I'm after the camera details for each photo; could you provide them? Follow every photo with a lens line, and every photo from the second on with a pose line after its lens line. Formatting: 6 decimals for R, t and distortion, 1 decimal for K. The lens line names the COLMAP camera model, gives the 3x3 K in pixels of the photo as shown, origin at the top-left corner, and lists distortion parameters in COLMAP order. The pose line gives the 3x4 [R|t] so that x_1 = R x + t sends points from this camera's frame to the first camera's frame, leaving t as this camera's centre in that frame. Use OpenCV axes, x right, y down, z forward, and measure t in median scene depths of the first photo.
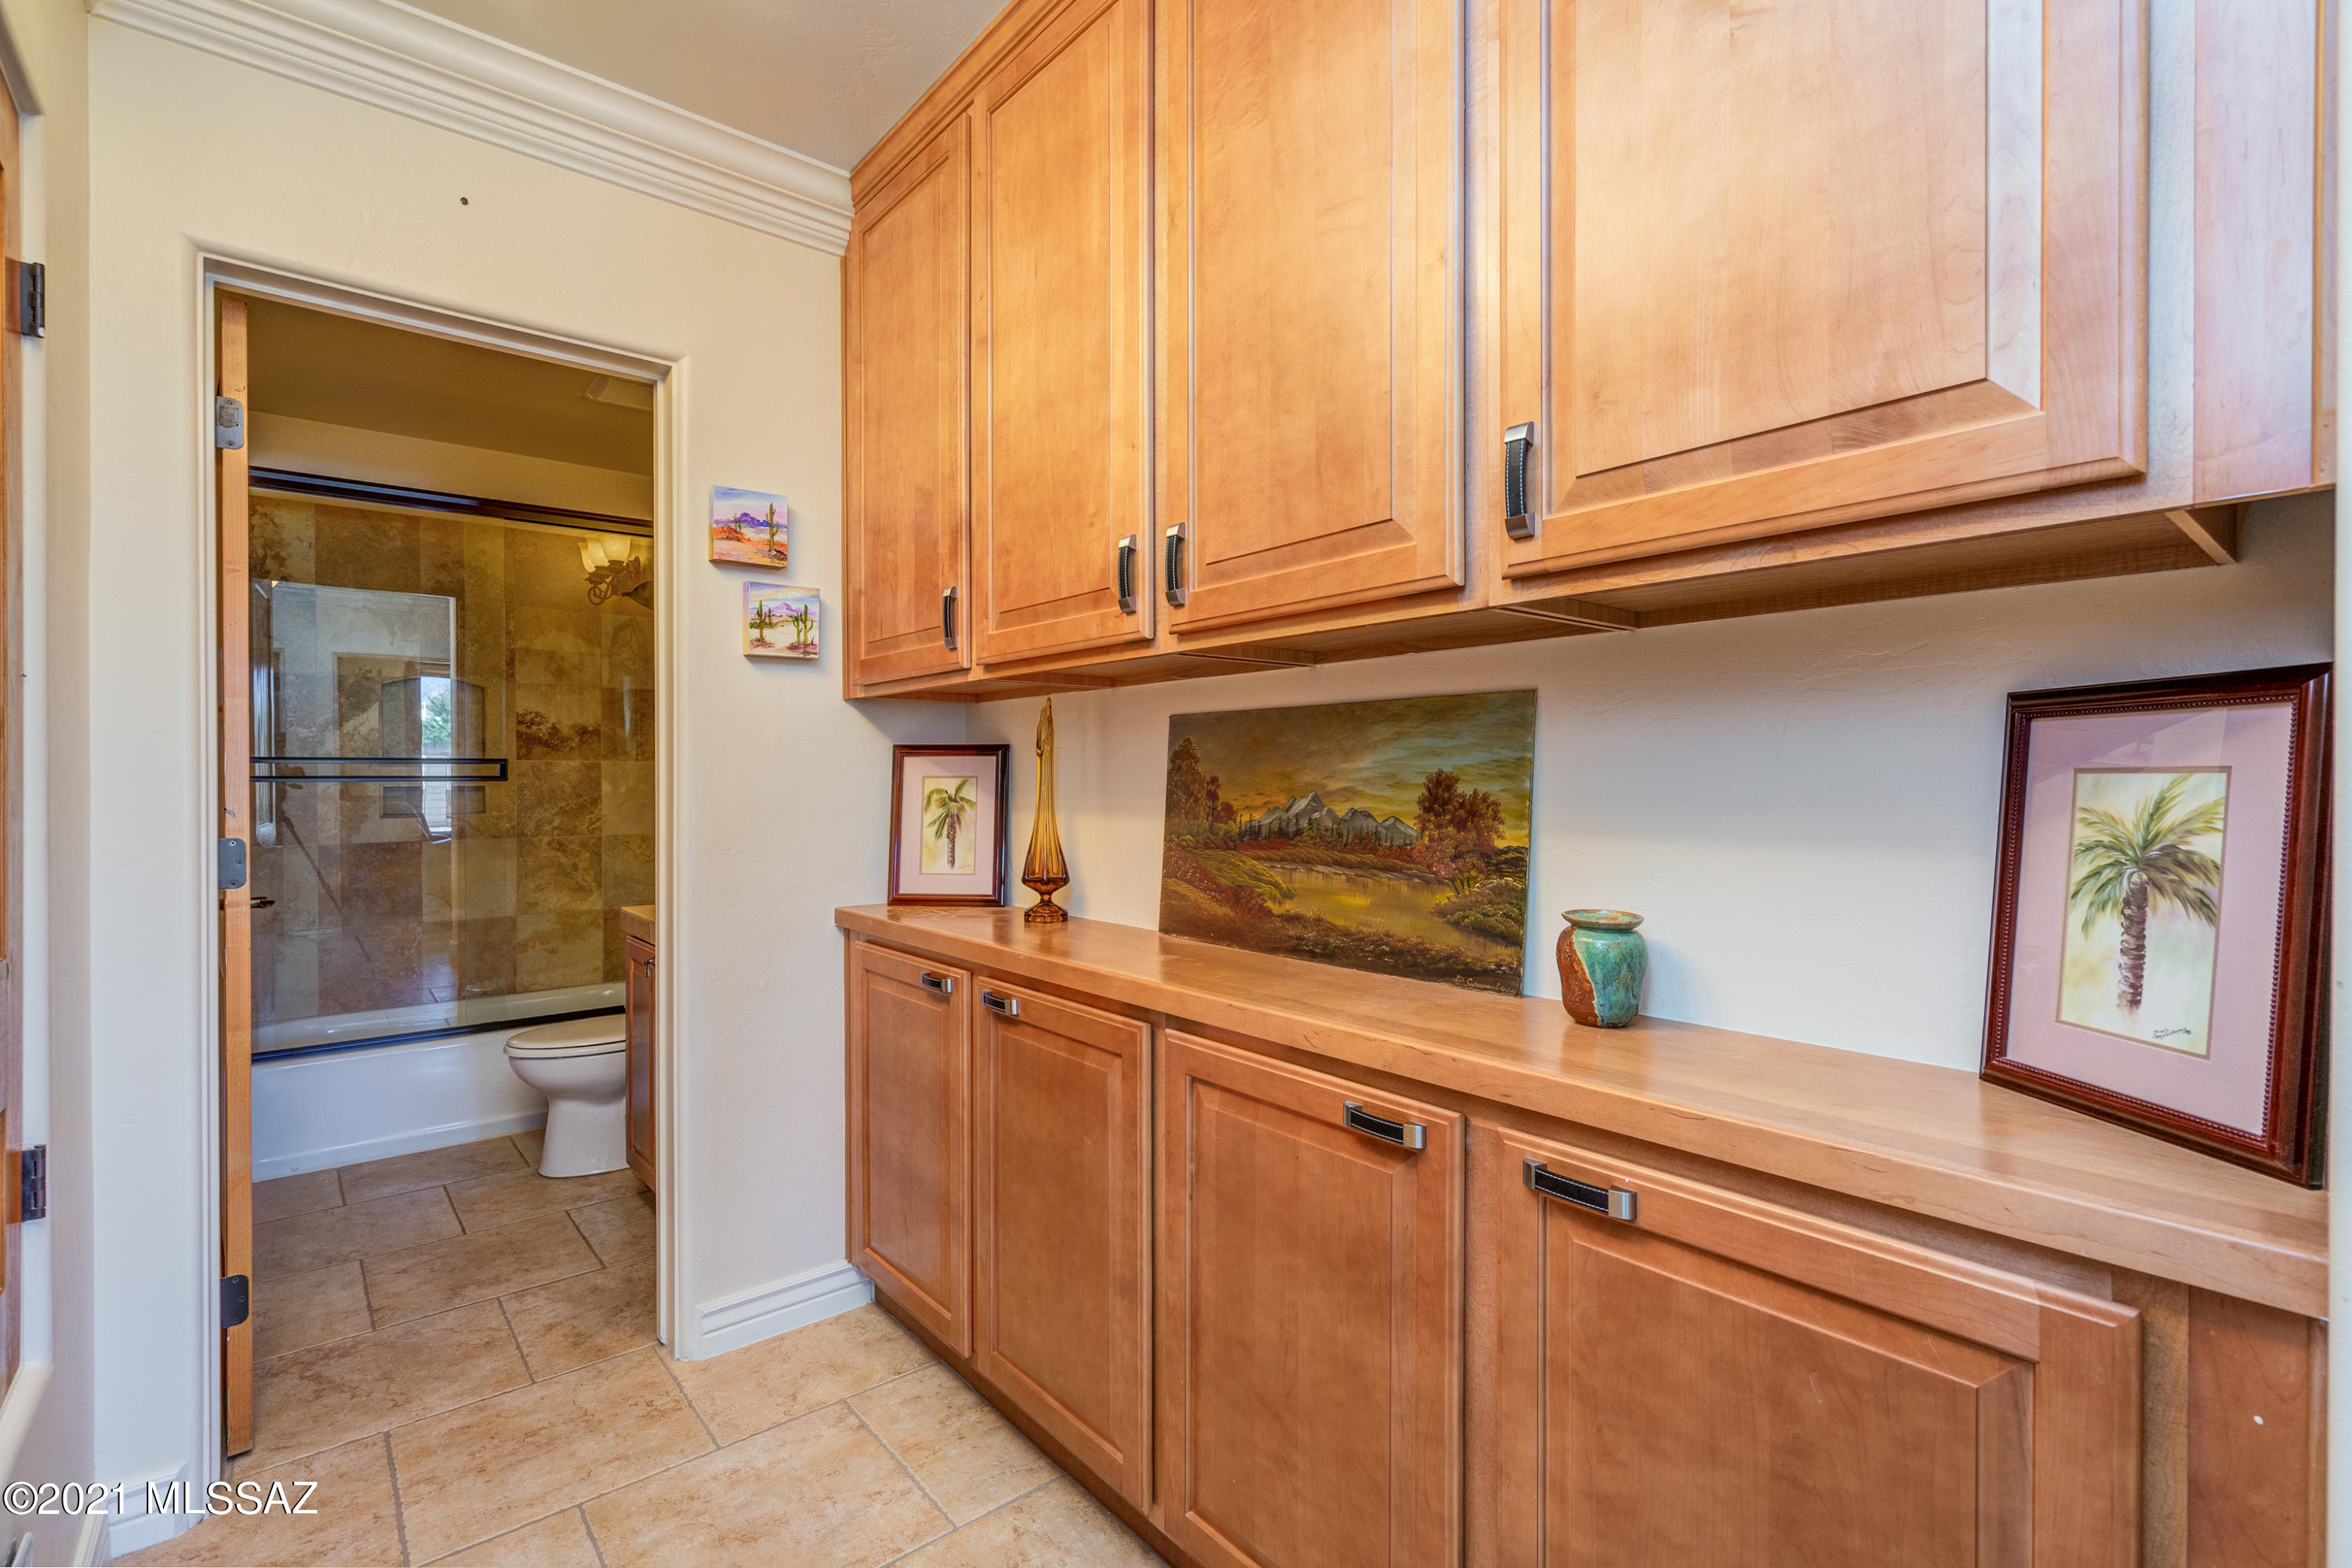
lens RADIAL K [[1064.6, 0, 1169.6], [0, 1064.6, 784.1], [0, 0, 1]] dist [-0.003243, 0.002083]
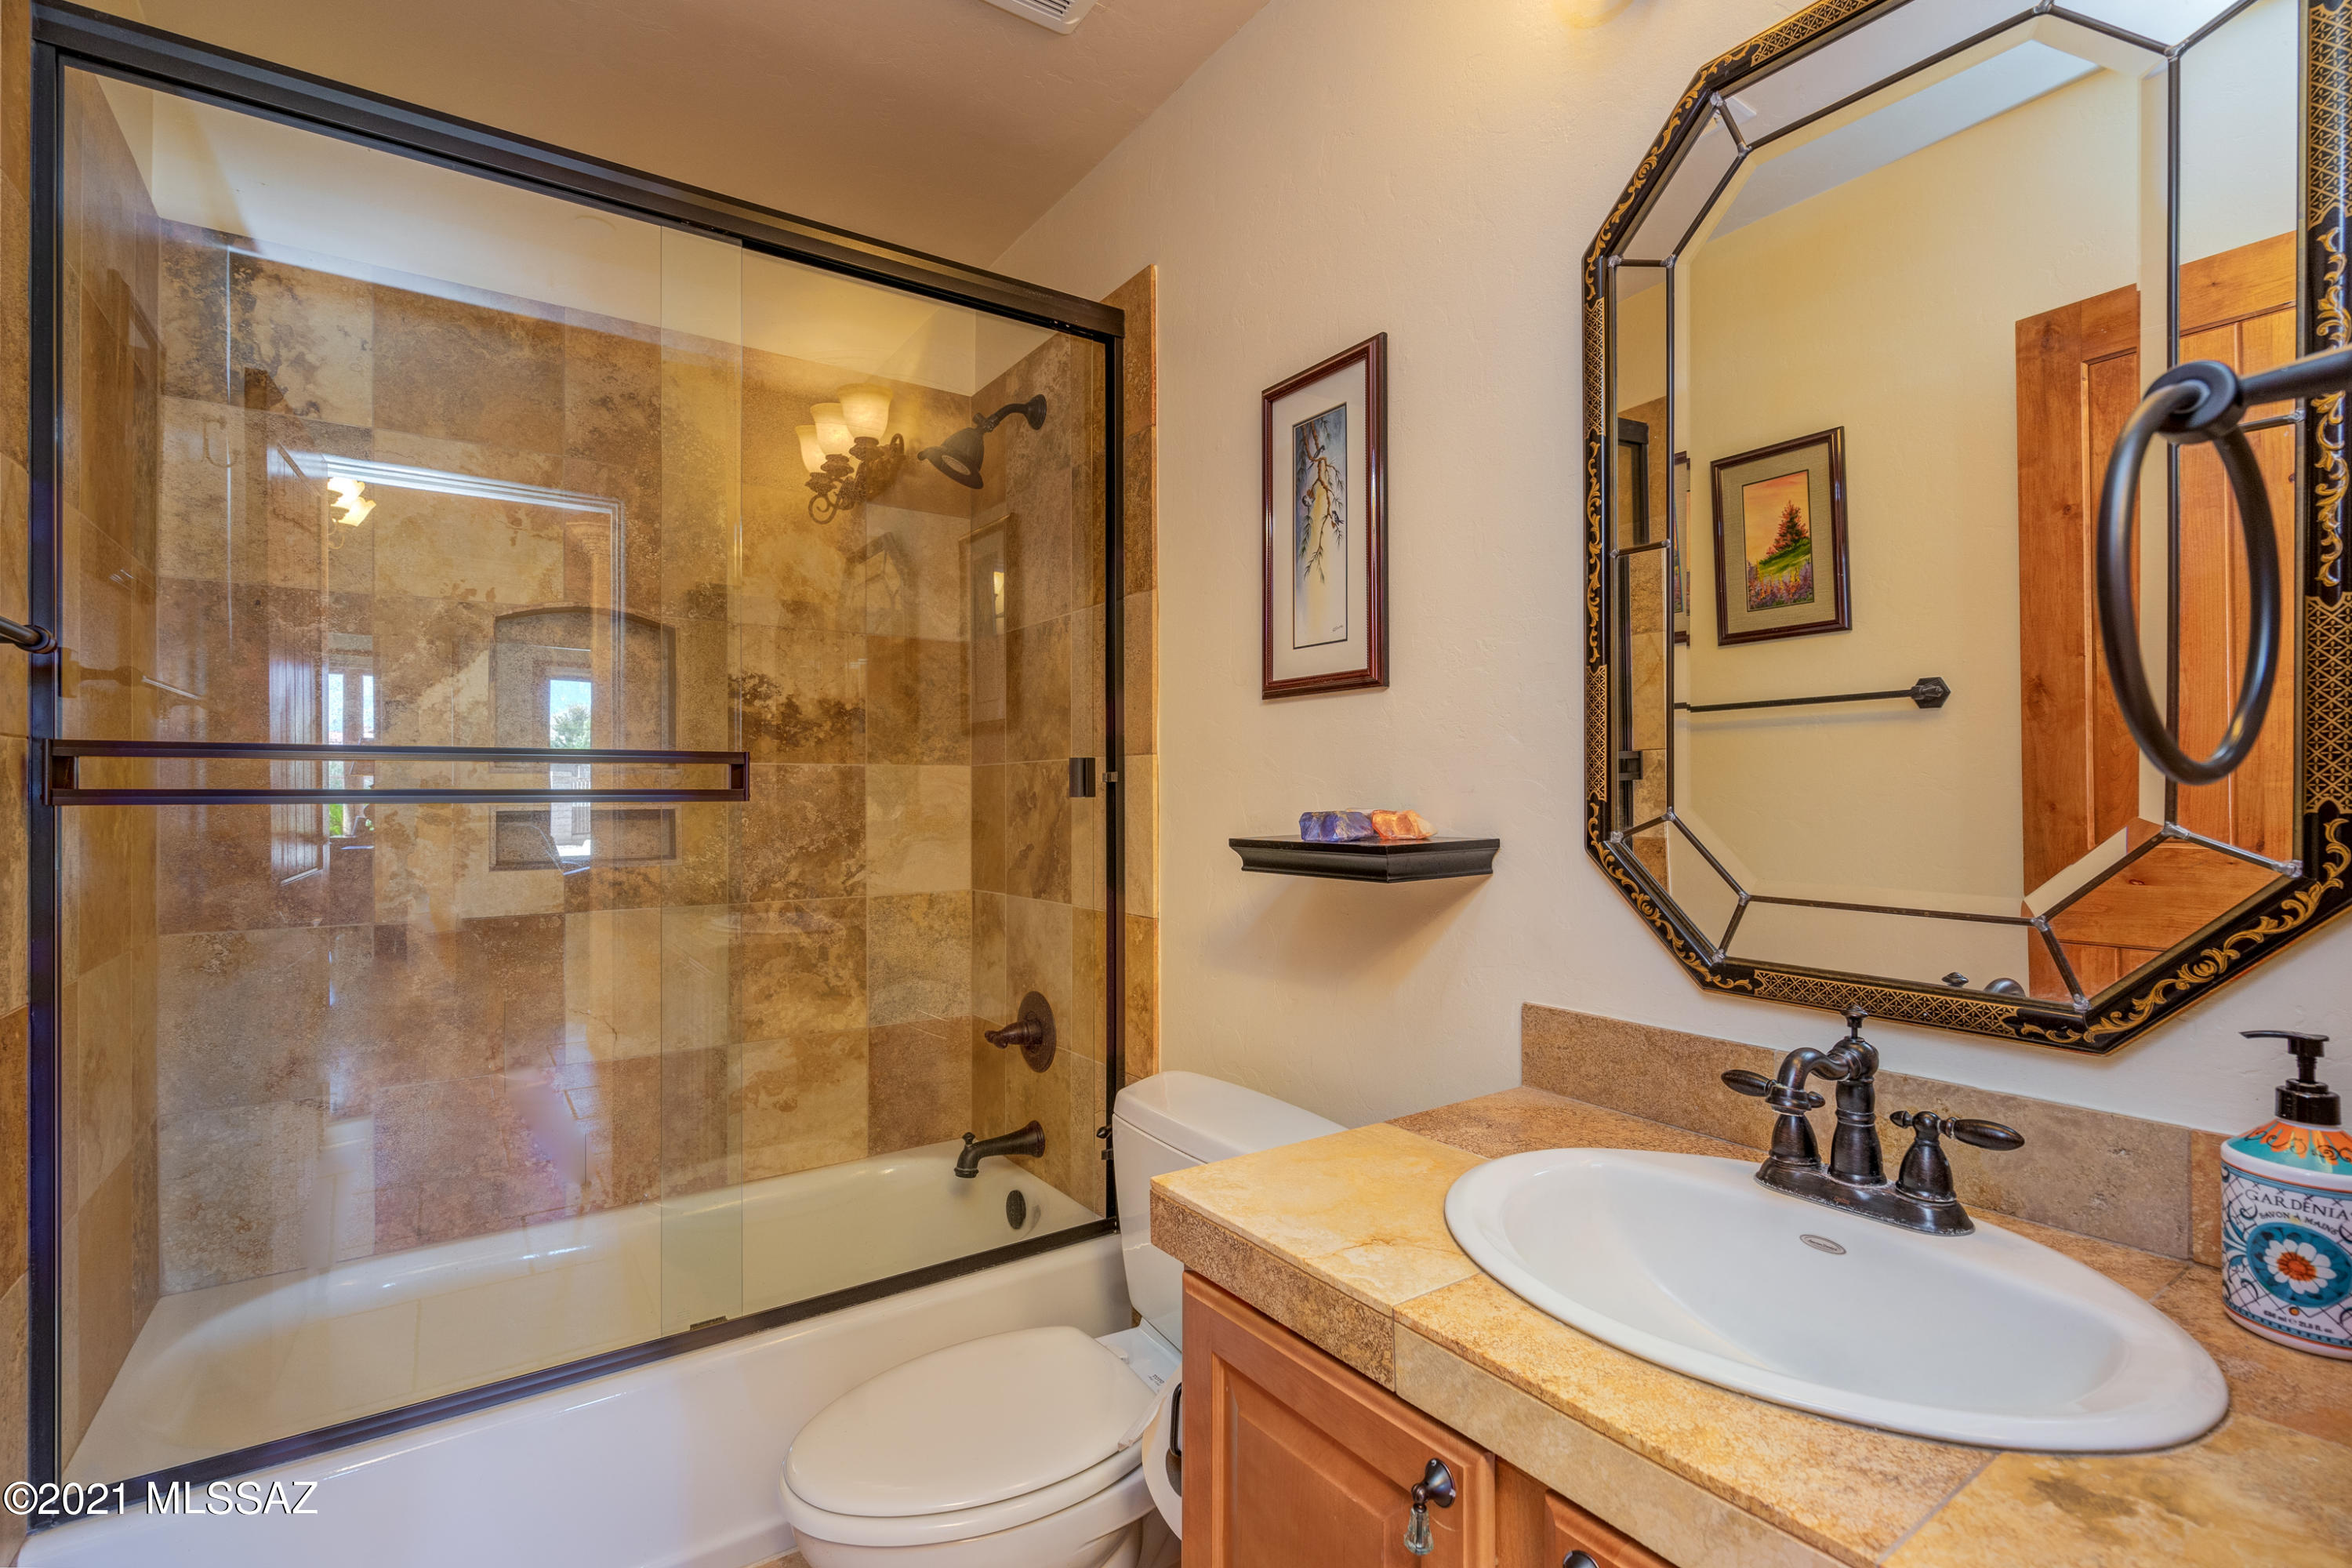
lens RADIAL K [[1064.6, 0, 1180.9], [0, 1064.6, 788.6], [0, 0, 1]] dist [-0.003243, 0.002083]
pose [[0.997163, -0.004628, -0.075124, -0.334929], [0.003576, 0.999894, -0.014139, -0.000255], [0.075182, 0.013830, 0.997074, 0.463154]]
